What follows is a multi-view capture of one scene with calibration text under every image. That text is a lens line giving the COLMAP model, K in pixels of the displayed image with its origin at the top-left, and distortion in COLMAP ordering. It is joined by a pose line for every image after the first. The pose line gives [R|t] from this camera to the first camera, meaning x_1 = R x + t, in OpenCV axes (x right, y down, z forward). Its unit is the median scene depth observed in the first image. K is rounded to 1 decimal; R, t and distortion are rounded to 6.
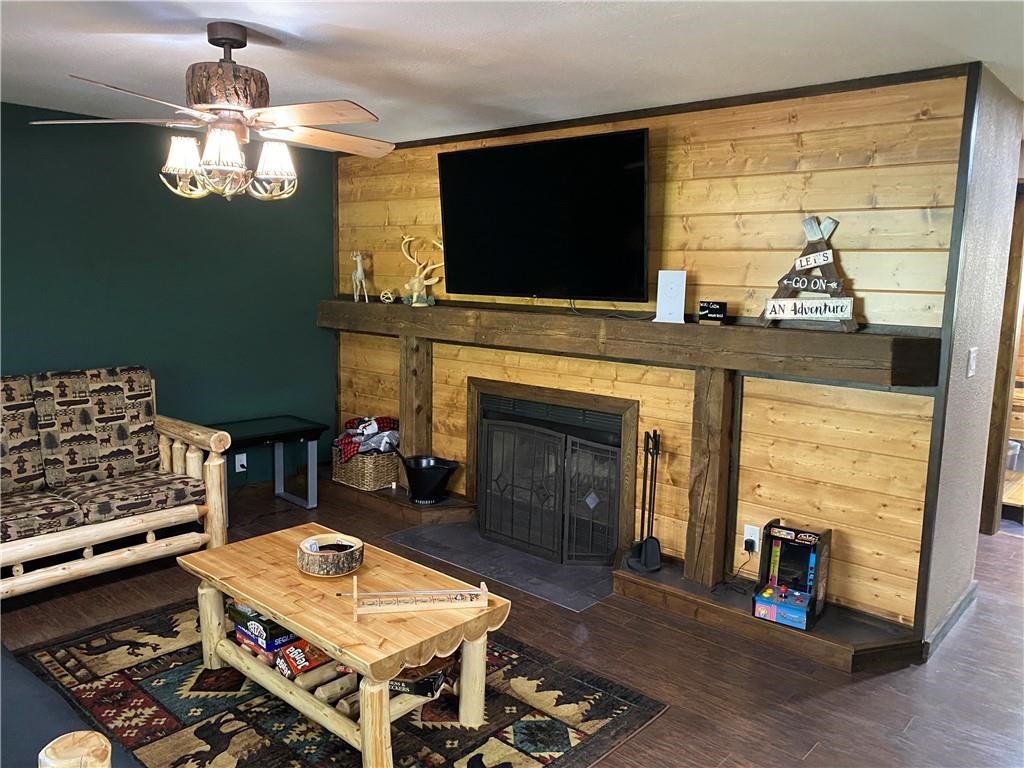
lens RADIAL K [[779.0, 0, 511.6], [0, 779.0, 379.7], [0, 0, 1]] dist [0.041683, -0.042012]
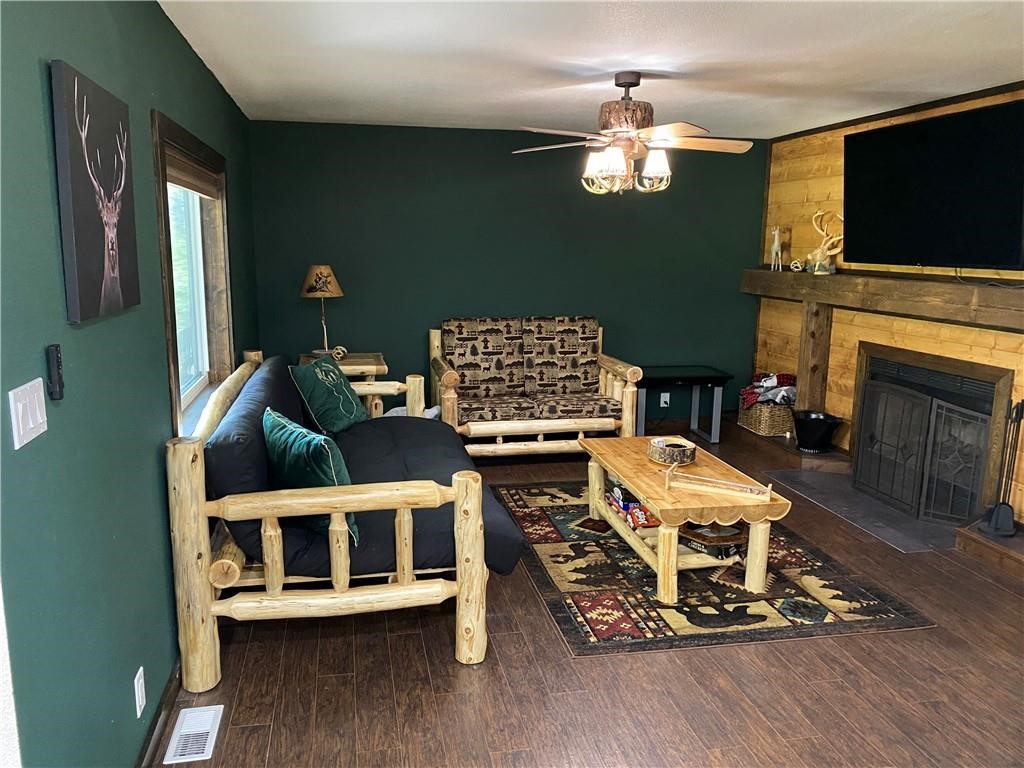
lens RADIAL K [[779.0, 0, 511.6], [0, 779.0, 379.7], [0, 0, 1]] dist [0.041683, -0.042012]
pose [[0.805970, 0.090746, -0.584959, 0.234858], [-0.074188, 0.995873, 0.052275, 0.034792], [0.587289, 0.001265, 0.809377, -0.191630]]
